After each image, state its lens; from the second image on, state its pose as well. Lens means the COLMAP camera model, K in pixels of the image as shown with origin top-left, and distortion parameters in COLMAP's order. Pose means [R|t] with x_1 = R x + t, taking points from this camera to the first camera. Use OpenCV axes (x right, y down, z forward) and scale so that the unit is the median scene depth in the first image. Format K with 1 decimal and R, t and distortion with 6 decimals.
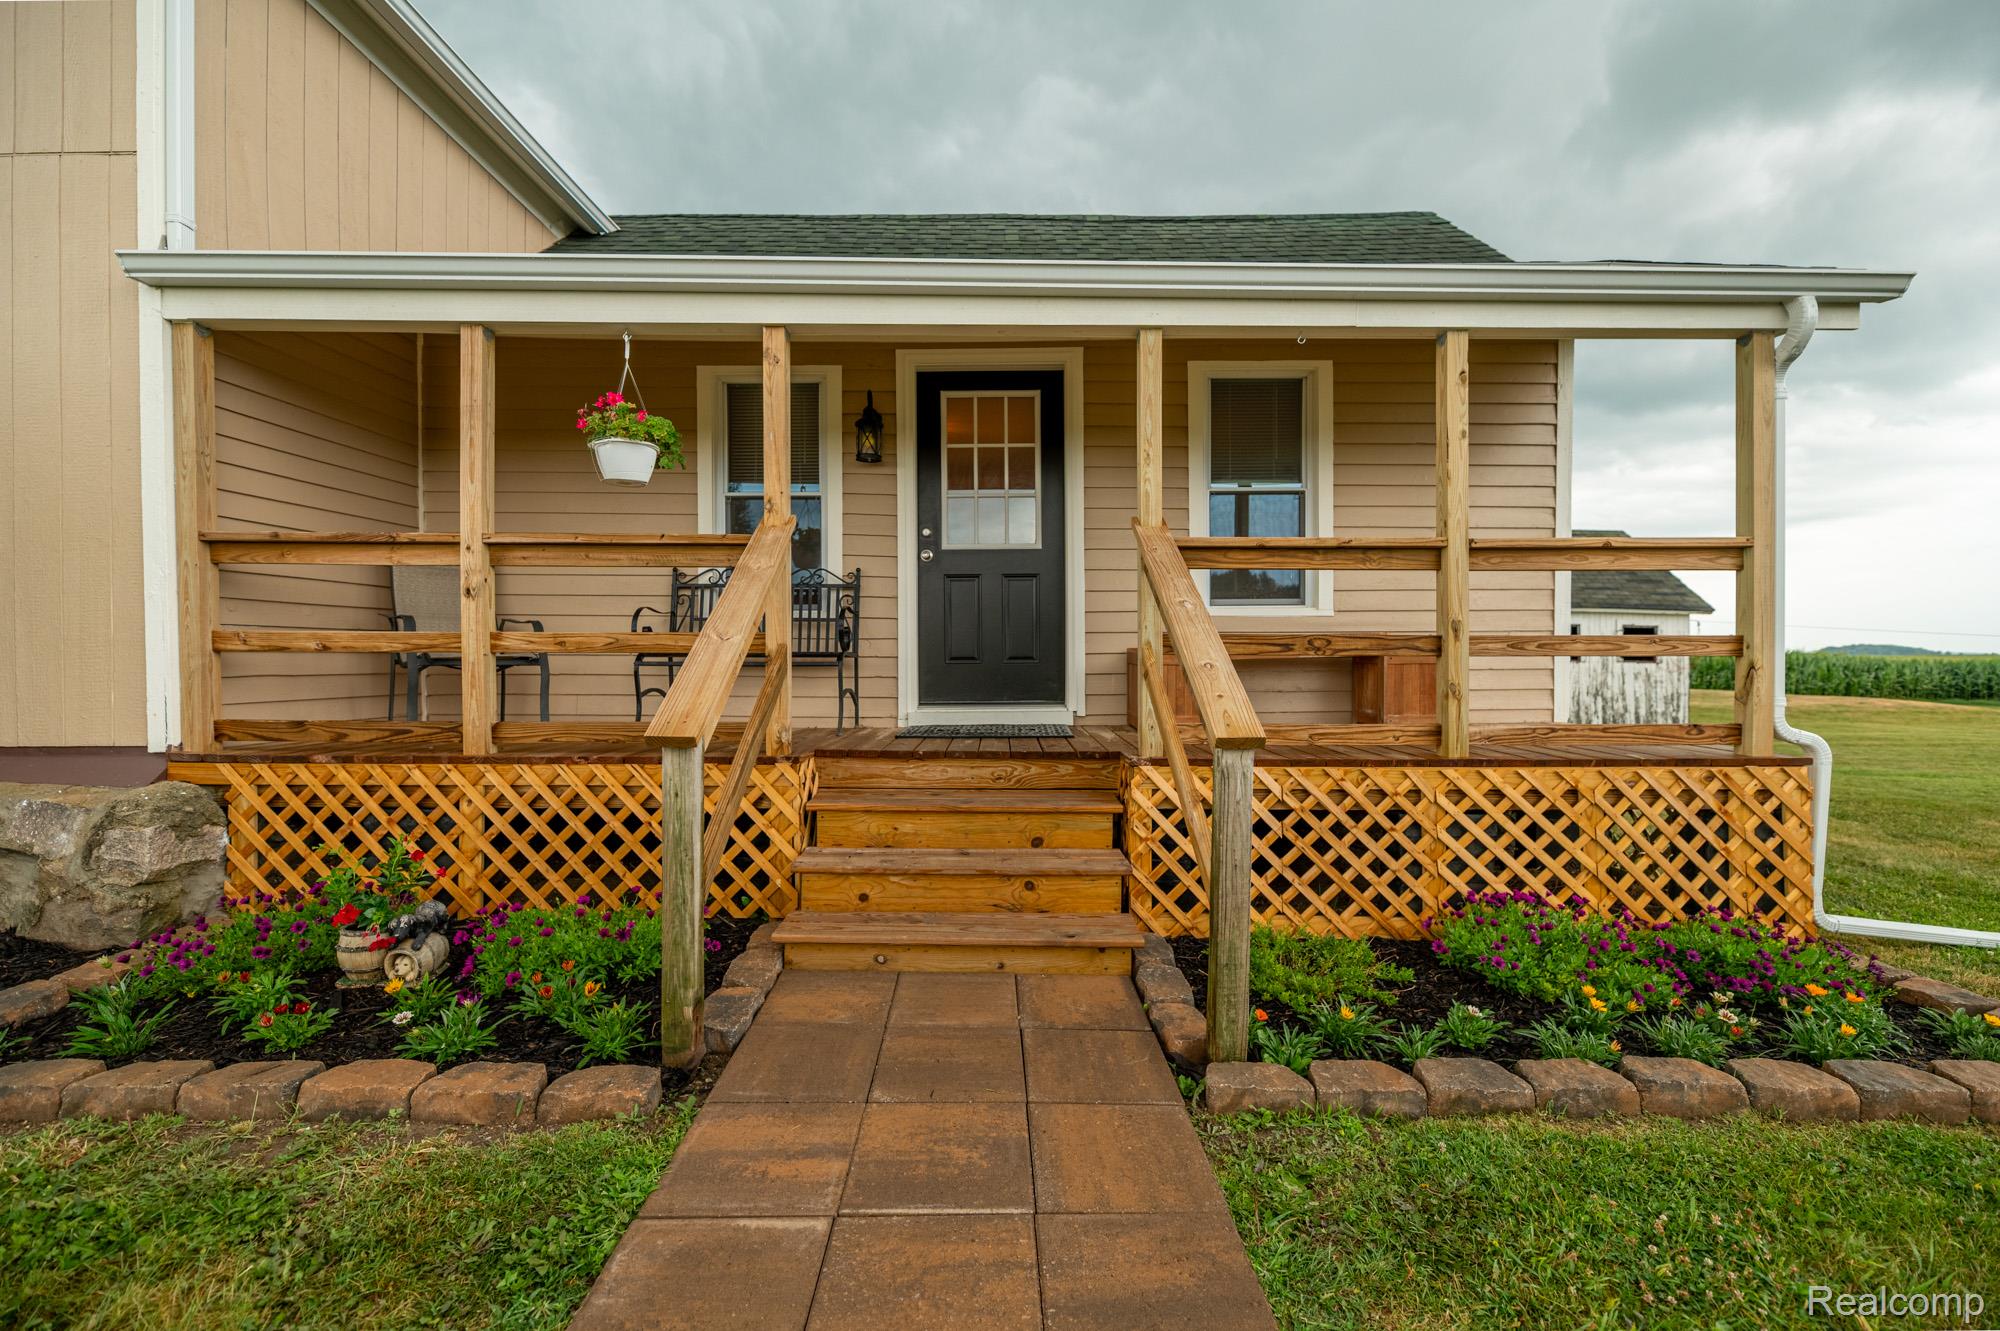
lens RADIAL K [[817.7, 0, 1012.6], [0, 817.7, 632.0], [0, 0, 1]] dist [-0.001912, -0.001753]
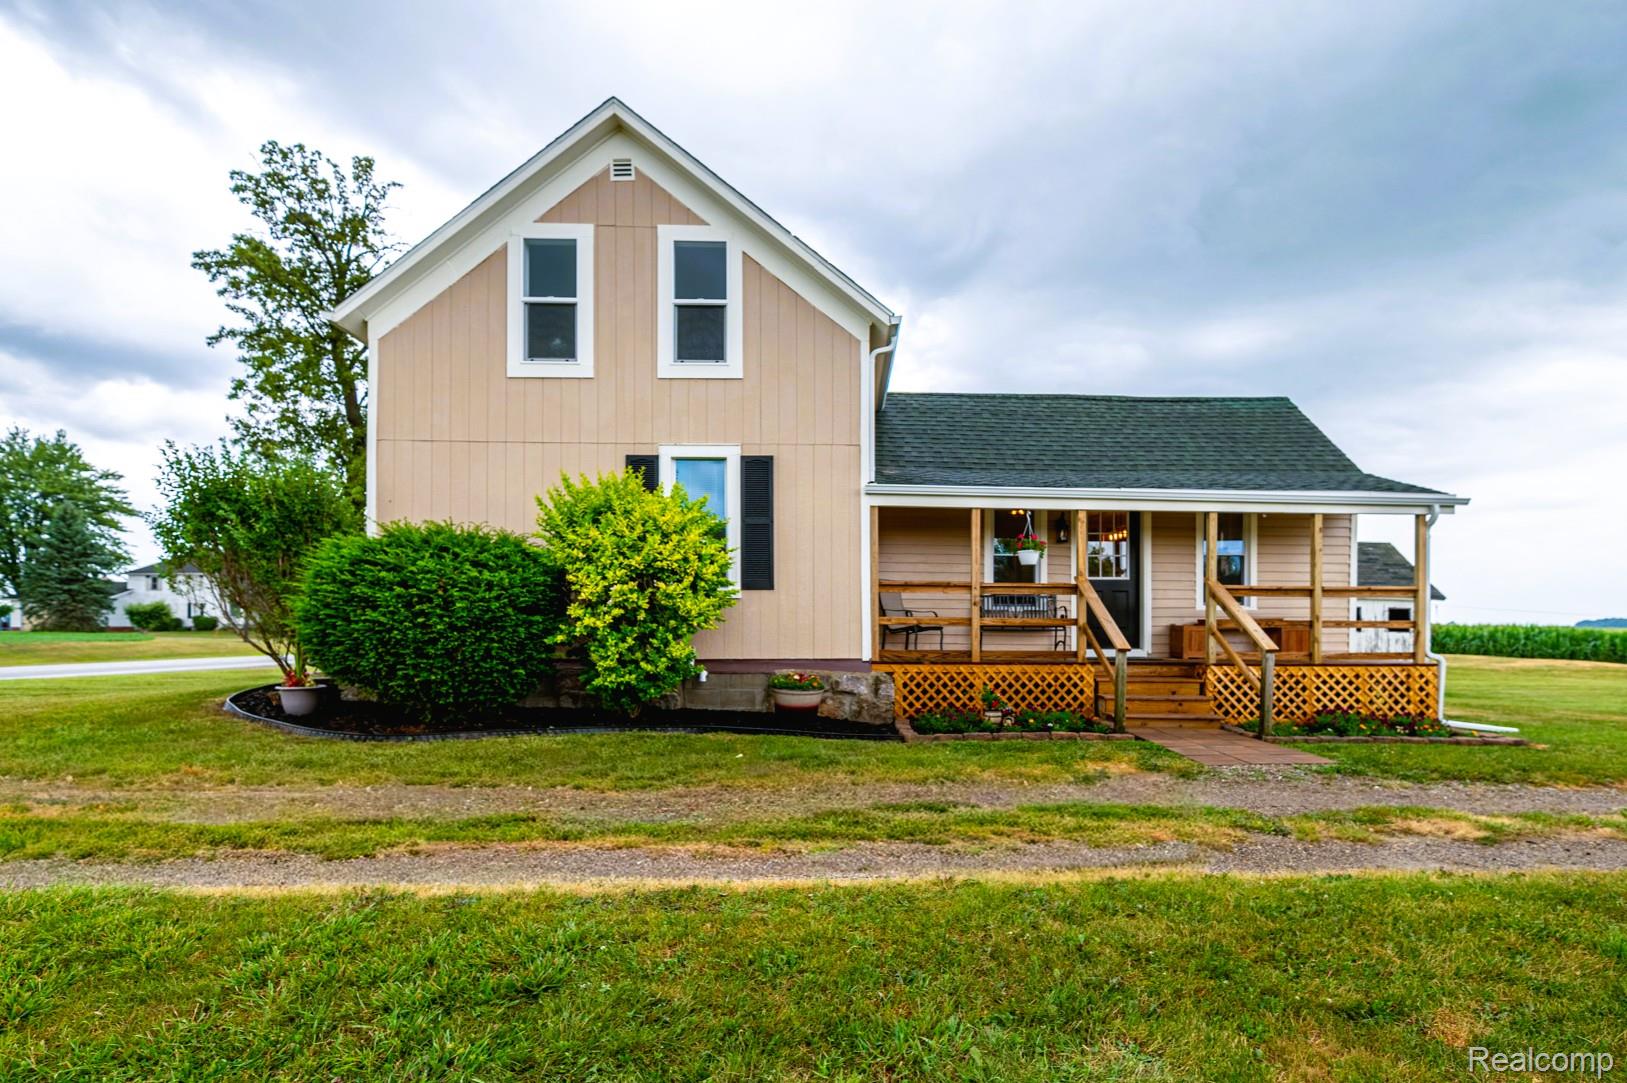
lens RADIAL K [[665.2, 0, 807.4], [0, 665.2, 549.9], [0, 0, 1]] dist [-0.001912, -0.001753]
pose [[0.999719, 0.007184, 0.022590, -1.325263], [-0.007493, 0.999879, 0.013633, -0.267131], [-0.022489, -0.013799, 0.999652, -1.309018]]
